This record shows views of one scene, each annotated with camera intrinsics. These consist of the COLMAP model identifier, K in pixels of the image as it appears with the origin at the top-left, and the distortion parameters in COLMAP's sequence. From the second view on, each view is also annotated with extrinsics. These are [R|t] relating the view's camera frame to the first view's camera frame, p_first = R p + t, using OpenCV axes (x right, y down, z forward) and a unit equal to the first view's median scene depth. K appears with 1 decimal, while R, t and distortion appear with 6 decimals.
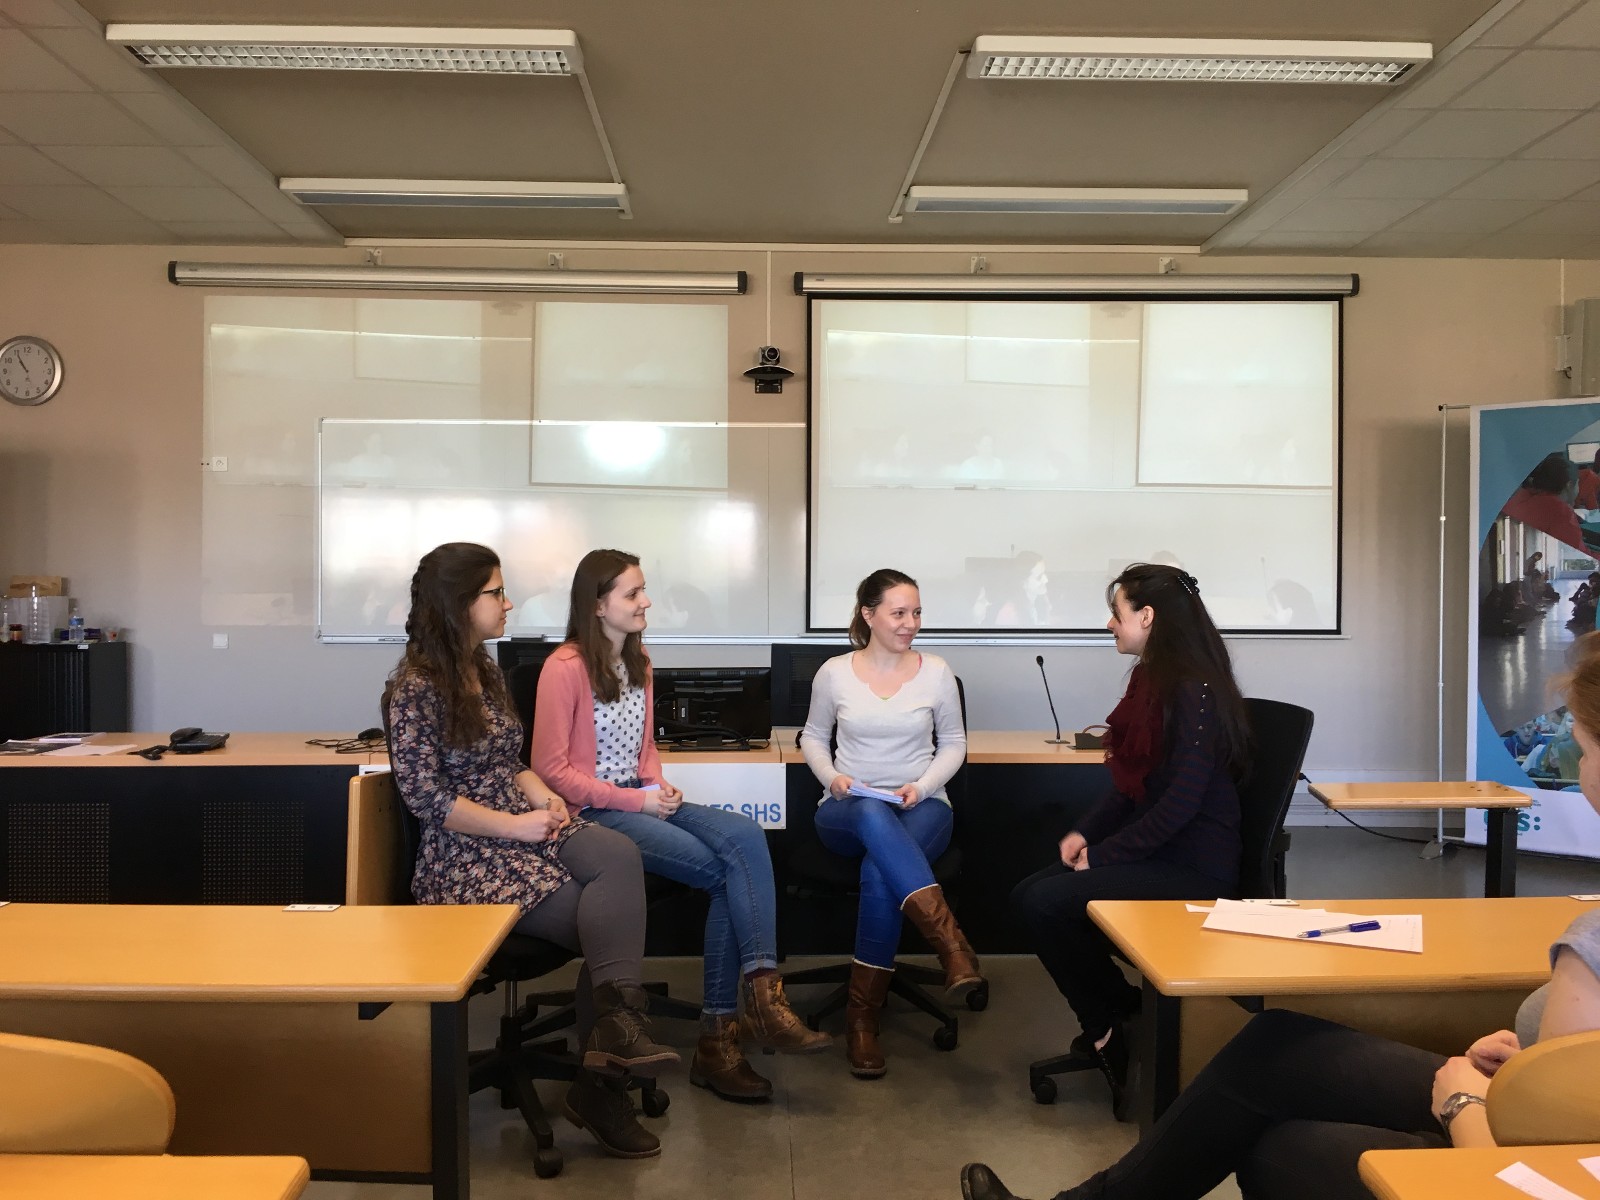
lens RADIAL K [[1354.9, 0, 792.1], [0, 1354.9, 597.6], [0, 0, 1]] dist [0.078678, -0.119010]
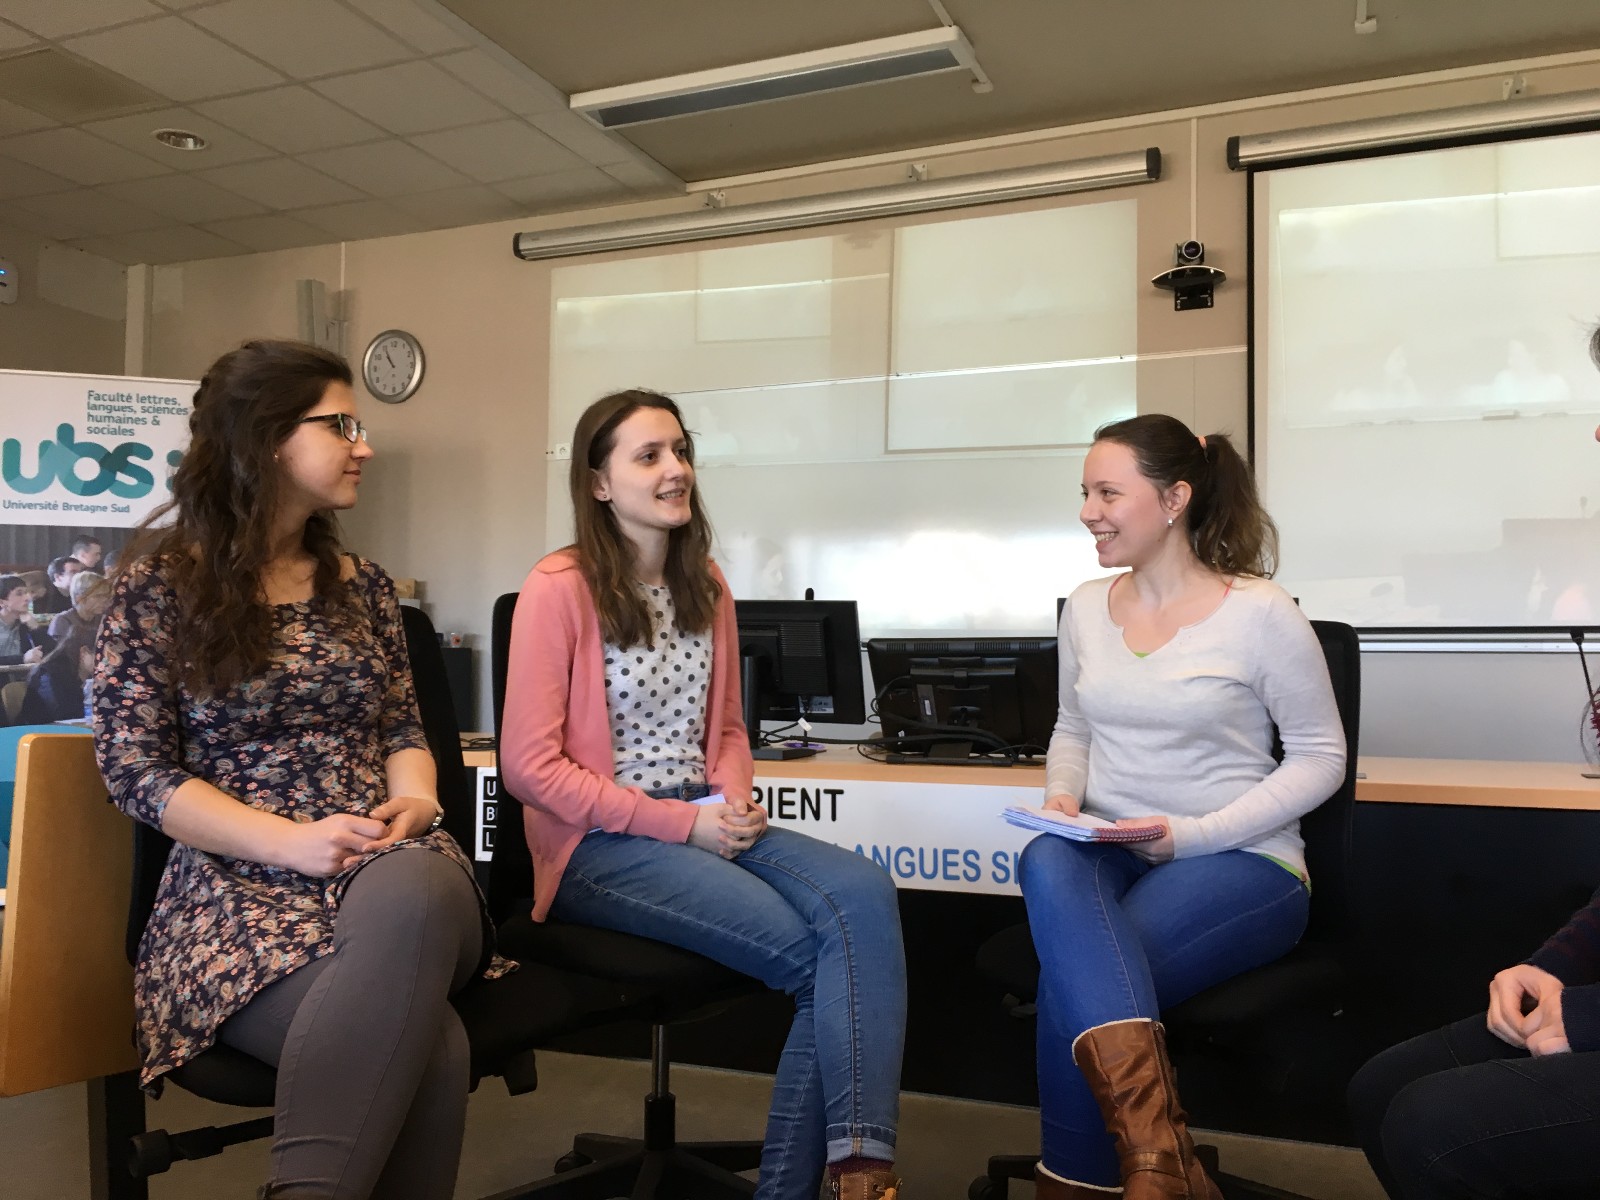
lens RADIAL K [[1363.2, 0, 793.1], [0, 1363.2, 594.4], [0, 0, 1]] dist [0.068518, -0.102556]
pose [[0.915757, -0.018529, -0.401305, 0.091810], [-0.001784, 0.998738, -0.050186, 0.047322], [0.401729, 0.046674, 0.914569, 0.281018]]
